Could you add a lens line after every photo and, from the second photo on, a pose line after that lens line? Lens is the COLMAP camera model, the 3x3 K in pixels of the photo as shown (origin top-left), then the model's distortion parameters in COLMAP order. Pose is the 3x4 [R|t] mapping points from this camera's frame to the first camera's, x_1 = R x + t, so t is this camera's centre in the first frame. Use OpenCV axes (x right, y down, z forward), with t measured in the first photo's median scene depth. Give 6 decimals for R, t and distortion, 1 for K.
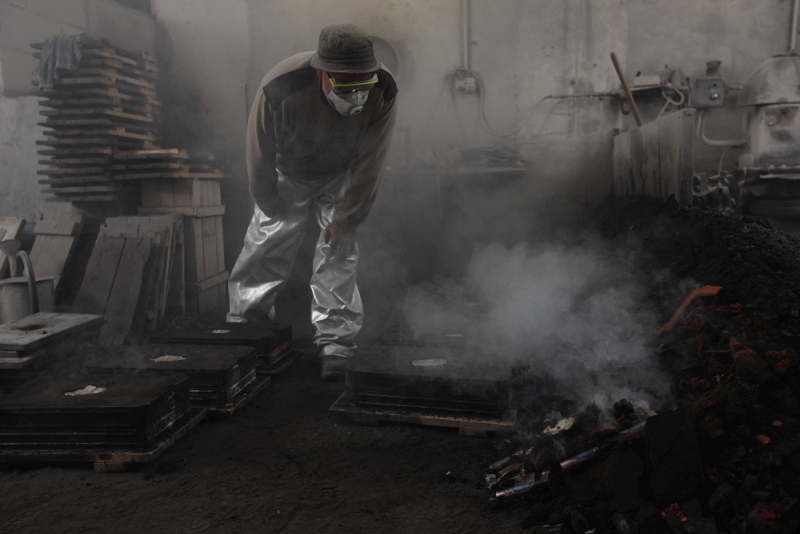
lens RADIAL K [[714.2, 0, 400.0], [0, 714.2, 267.0], [0, 0, 1]] dist [-0.008627, 0.123689]
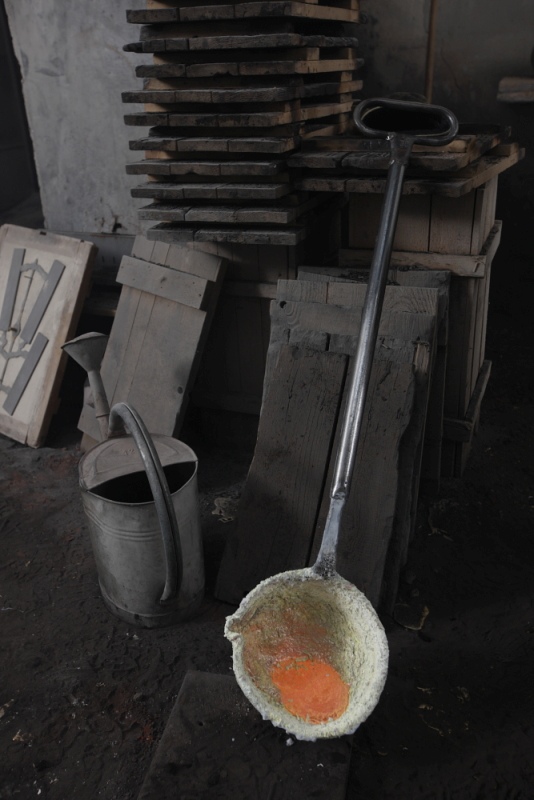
lens RADIAL K [[748.4, 0, 265.1], [0, 748.4, 403.1], [0, 0, 1]] dist [-0.004847, 0.123627]
pose [[0.979806, 0.069334, -0.187544, -0.327156], [-0.004674, 0.945641, 0.325178, -0.146093], [0.199895, -0.317735, 0.926869, 0.549065]]
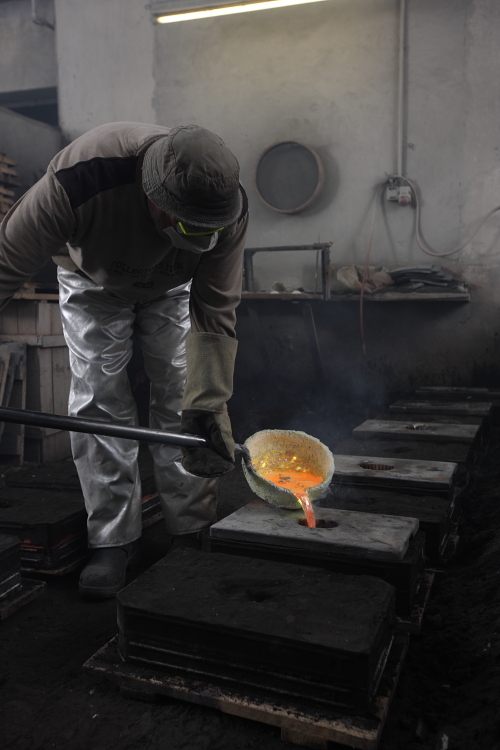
lens RADIAL K [[701.6, 0, 248.2], [0, 701.6, 377.9], [0, 0, 1]] dist [-0.004847, 0.123627]
pose [[0.987465, 0.026826, -0.155542, 0.078094], [-0.030527, 0.999304, -0.021450, -0.024780], [0.154859, 0.025929, 0.987596, 0.241746]]
